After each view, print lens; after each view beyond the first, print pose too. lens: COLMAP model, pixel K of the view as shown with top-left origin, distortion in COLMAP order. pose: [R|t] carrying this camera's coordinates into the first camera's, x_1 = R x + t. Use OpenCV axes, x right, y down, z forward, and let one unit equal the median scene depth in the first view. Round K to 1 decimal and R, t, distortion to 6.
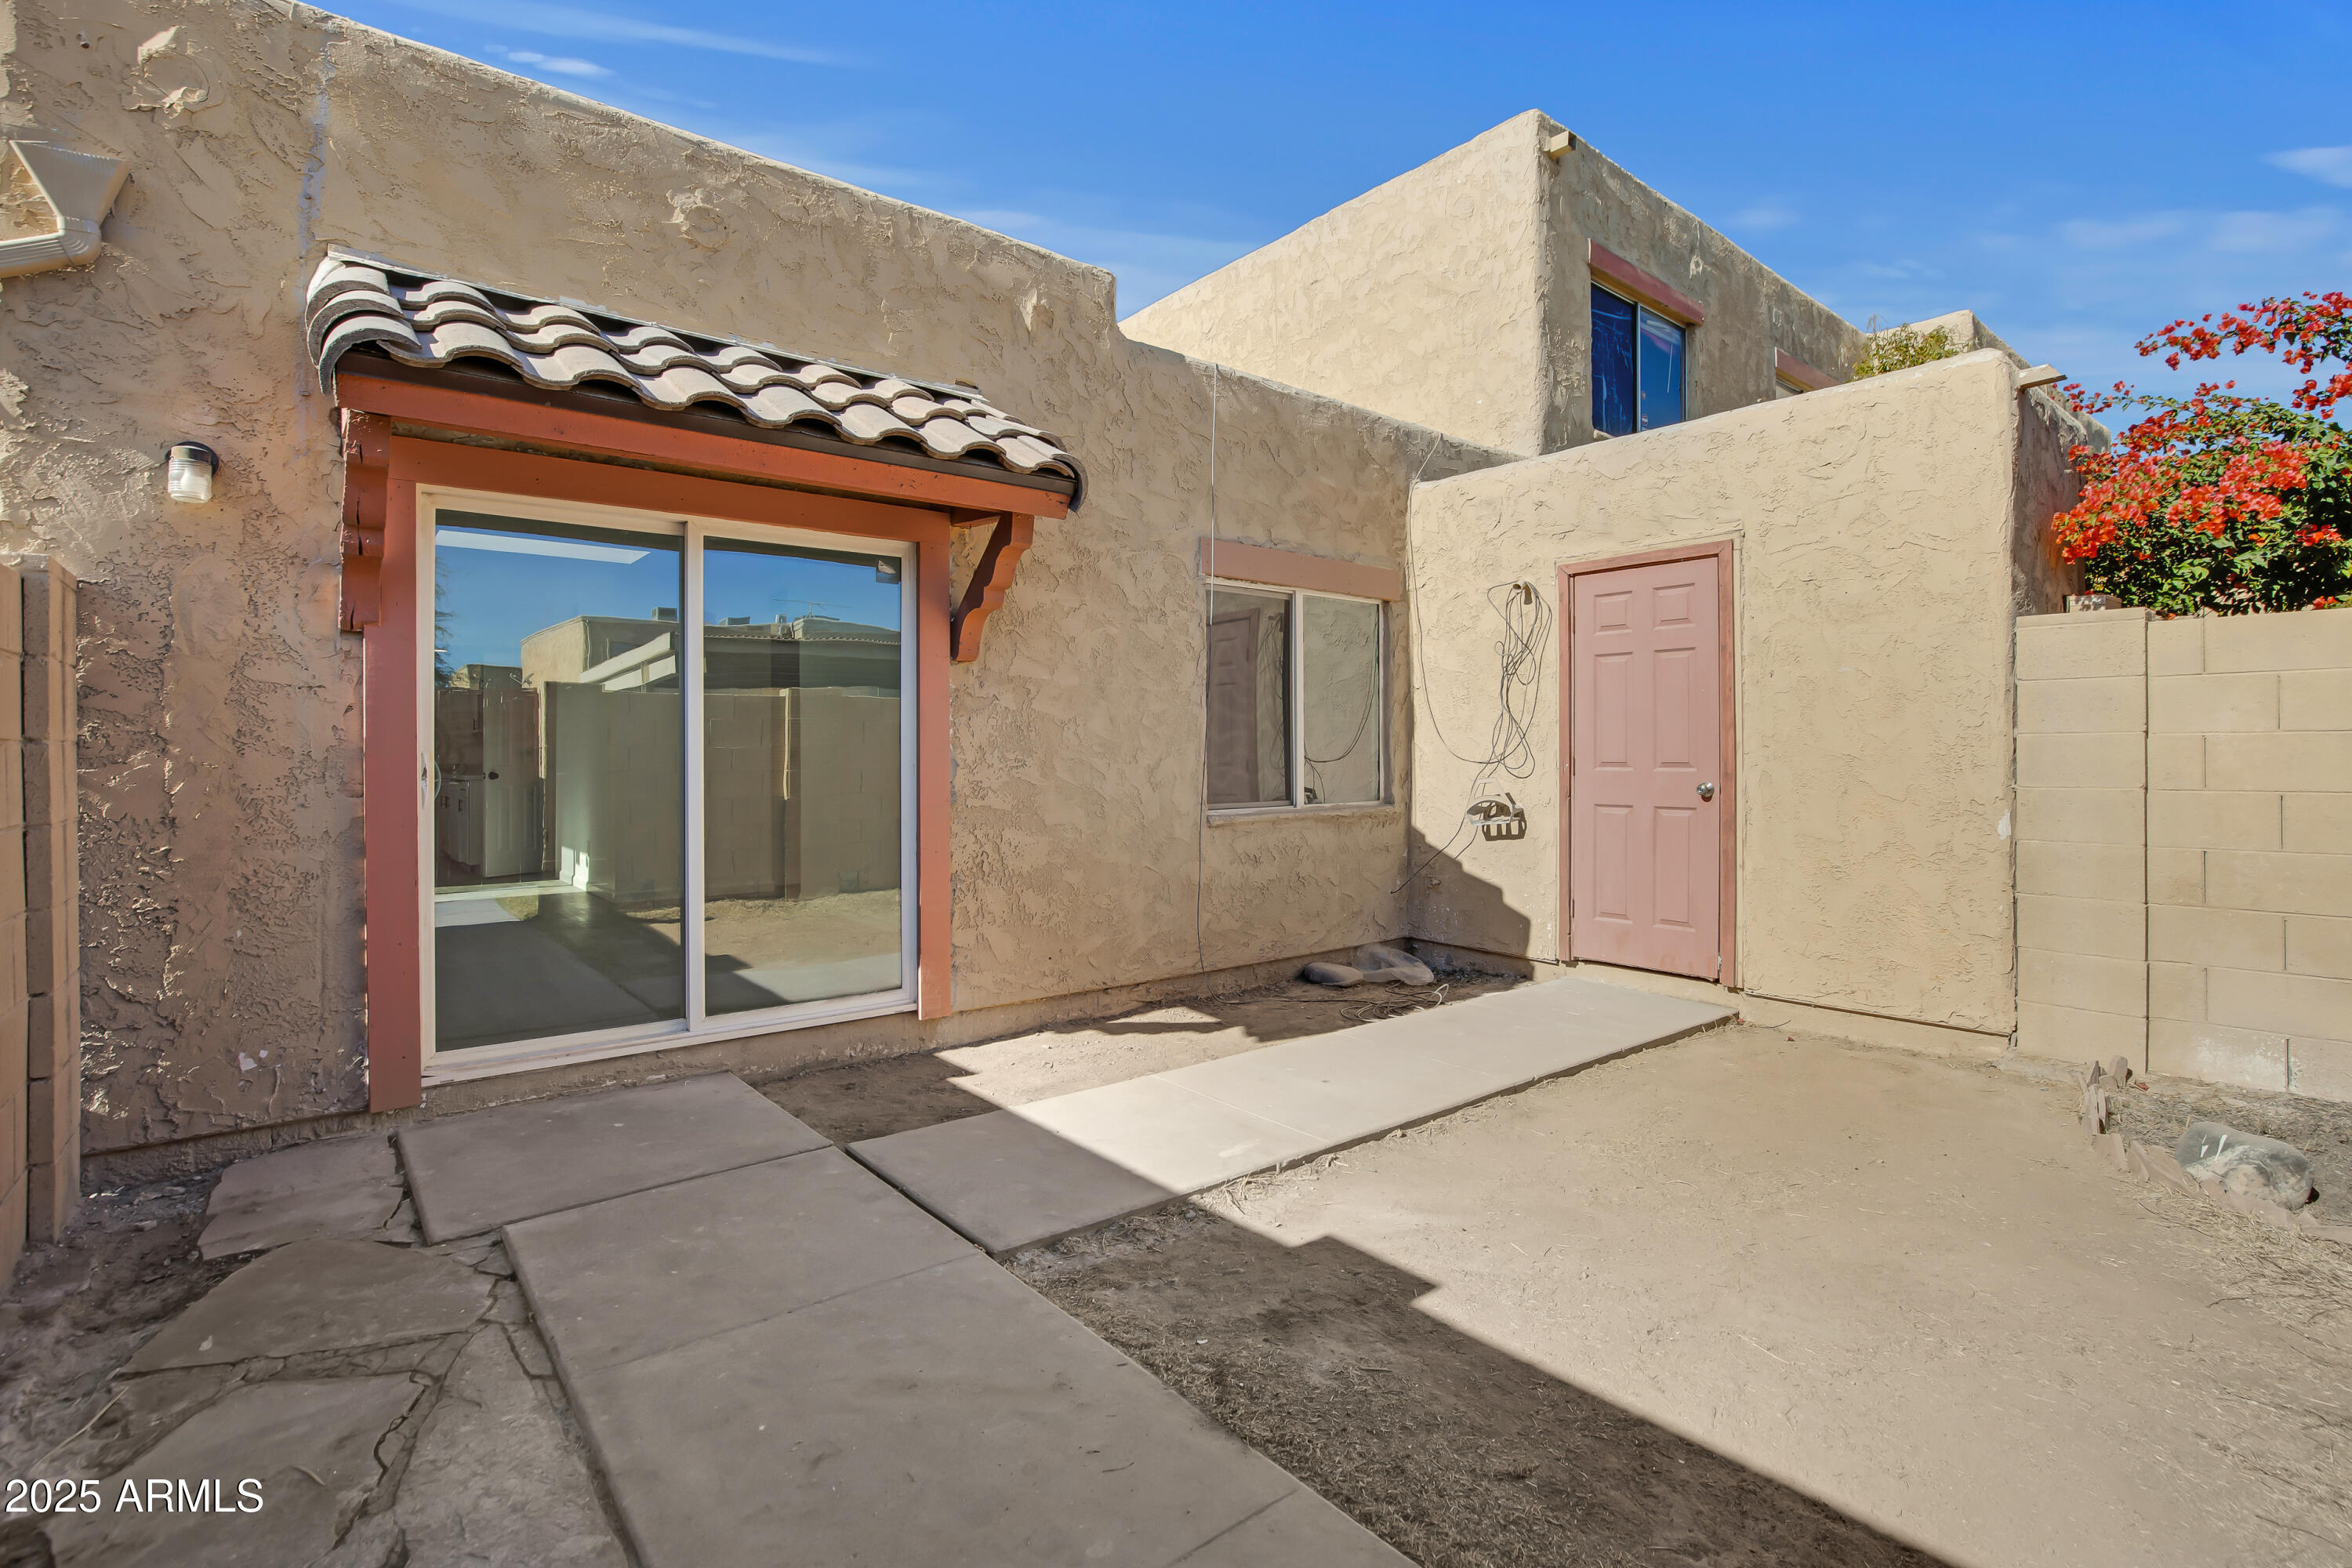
lens RADIAL K [[1069.0, 0, 1170.4], [0, 1069.0, 758.6], [0, 0, 1]] dist [-0.028422, 0.000192]
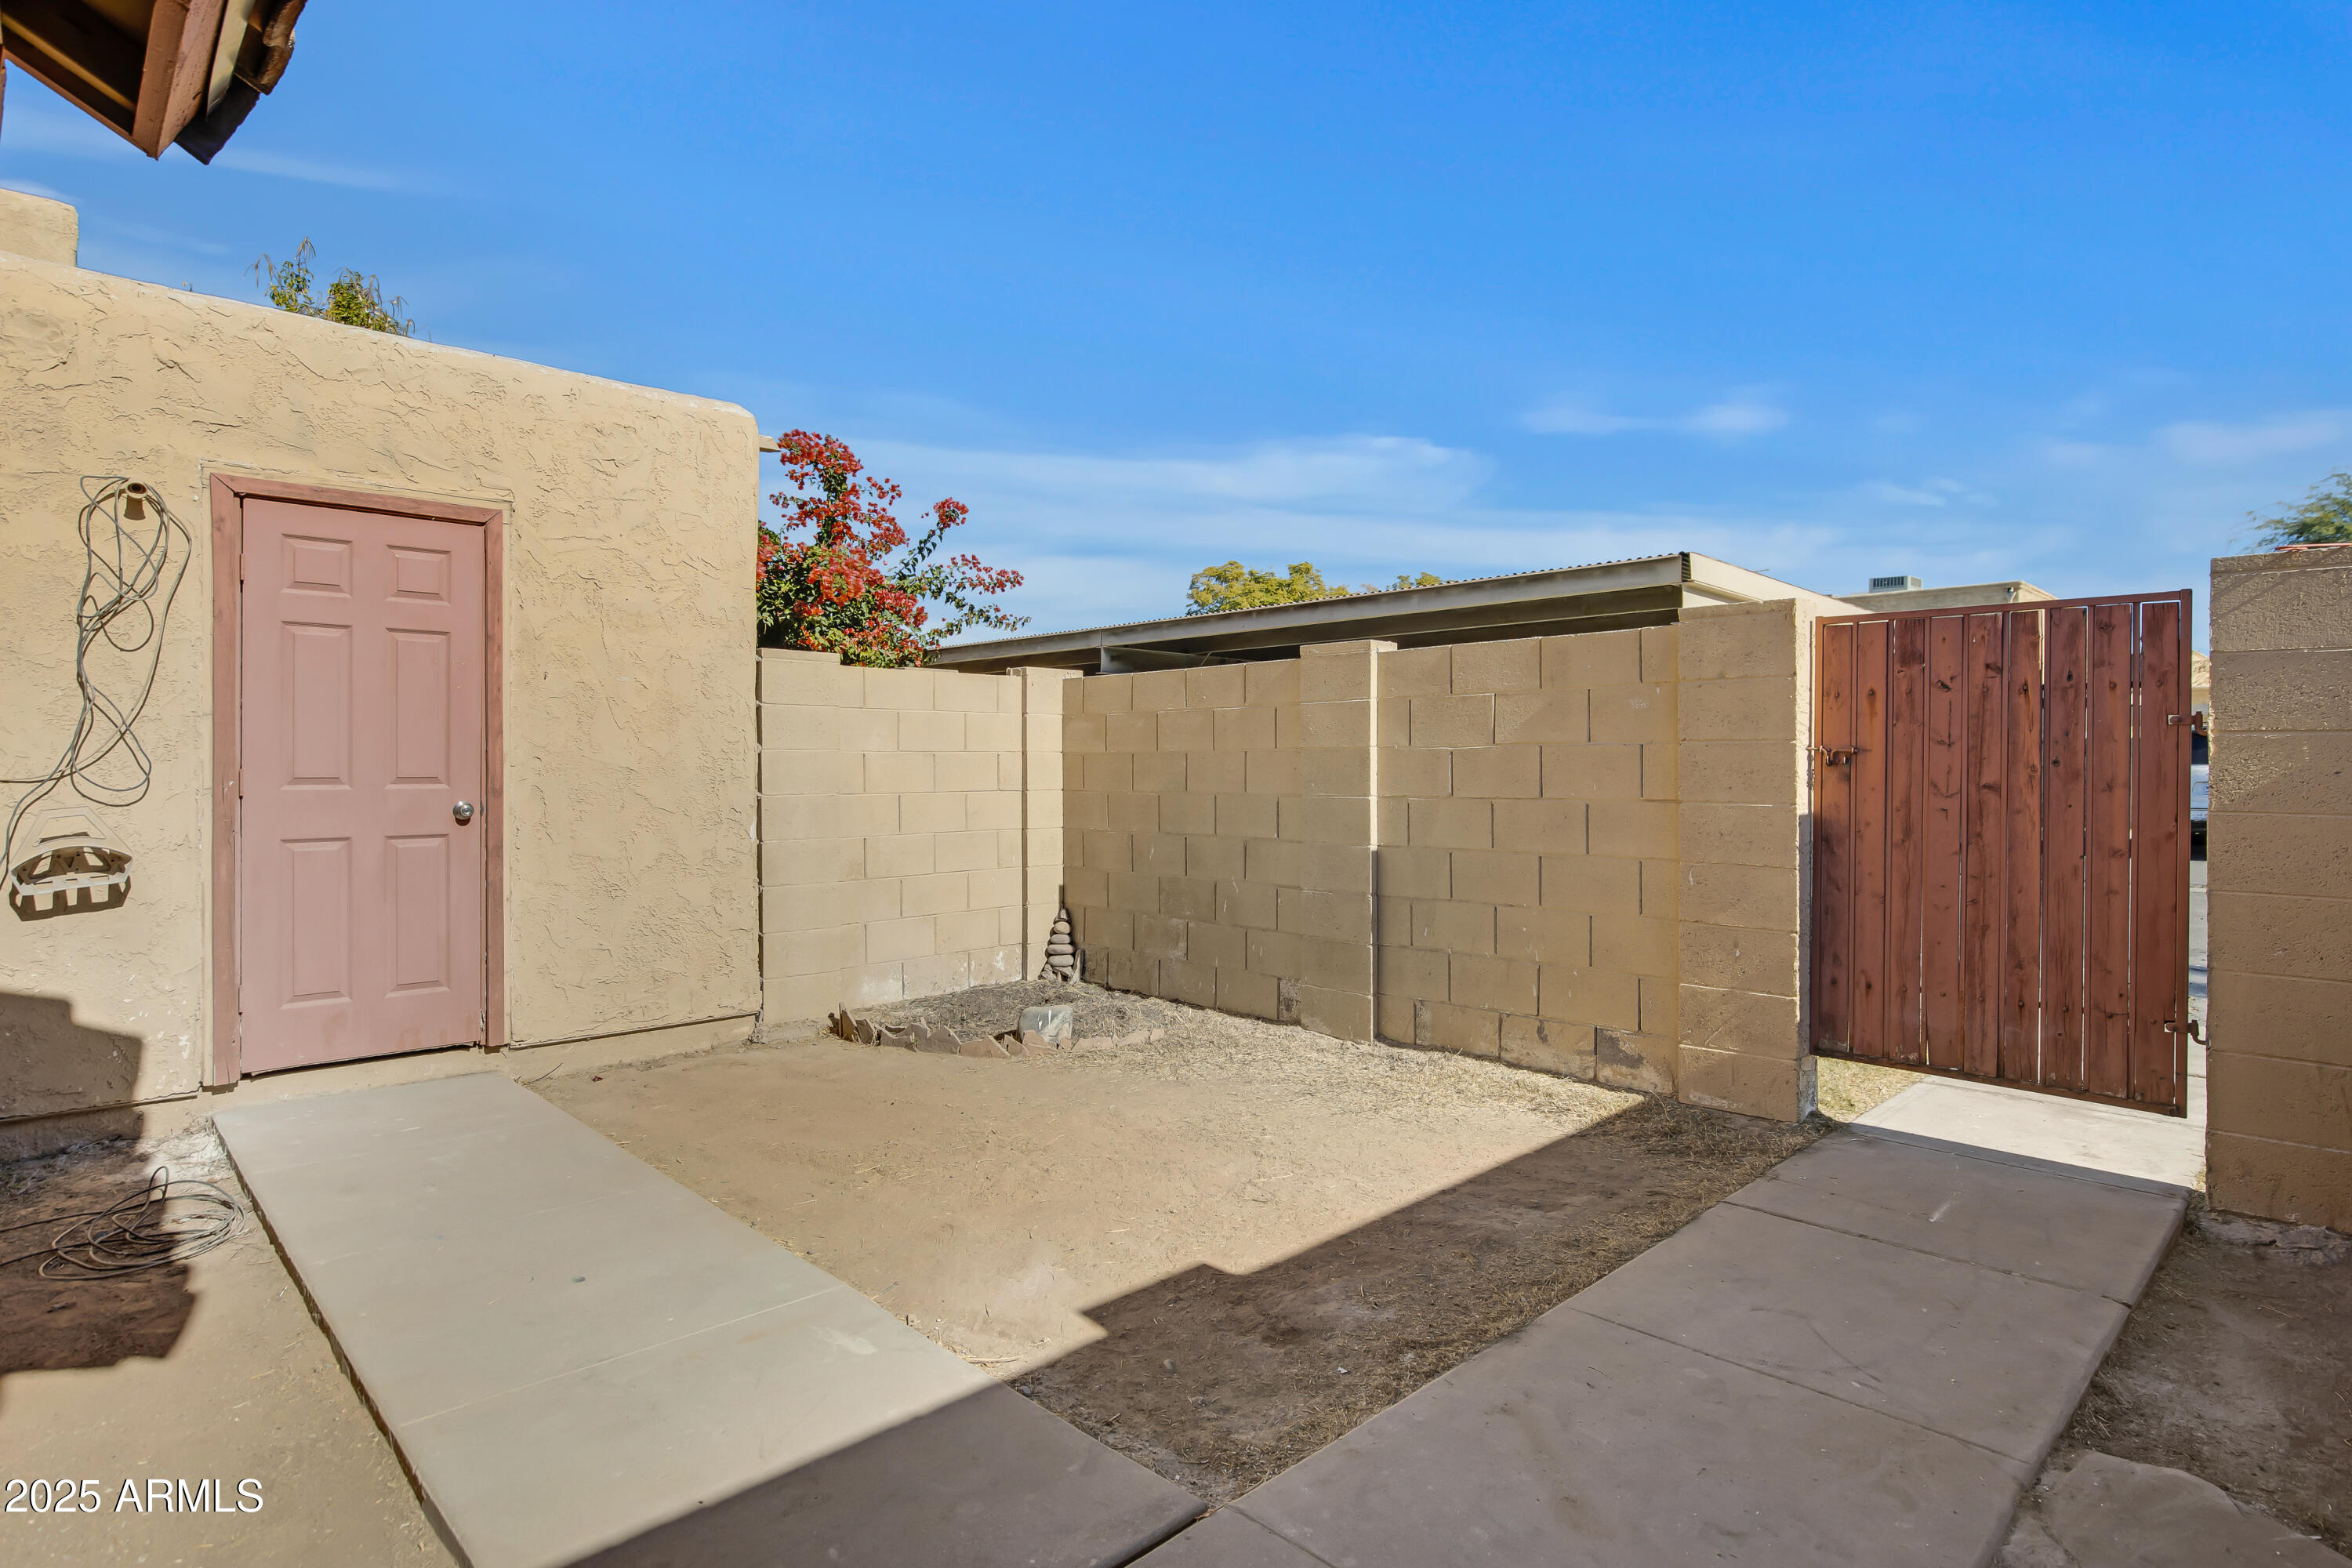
lens RADIAL K [[1213.3, 0, 1180.7], [0, 1213.3, 759.6], [0, 0, 1]] dist [0.000524, 0.000634]
pose [[-0.083323, 0.006434, 0.996502, -0.480215], [0.003884, 0.999974, -0.006132, -0.001727], [-0.996515, 0.003359, -0.083346, 0.556017]]
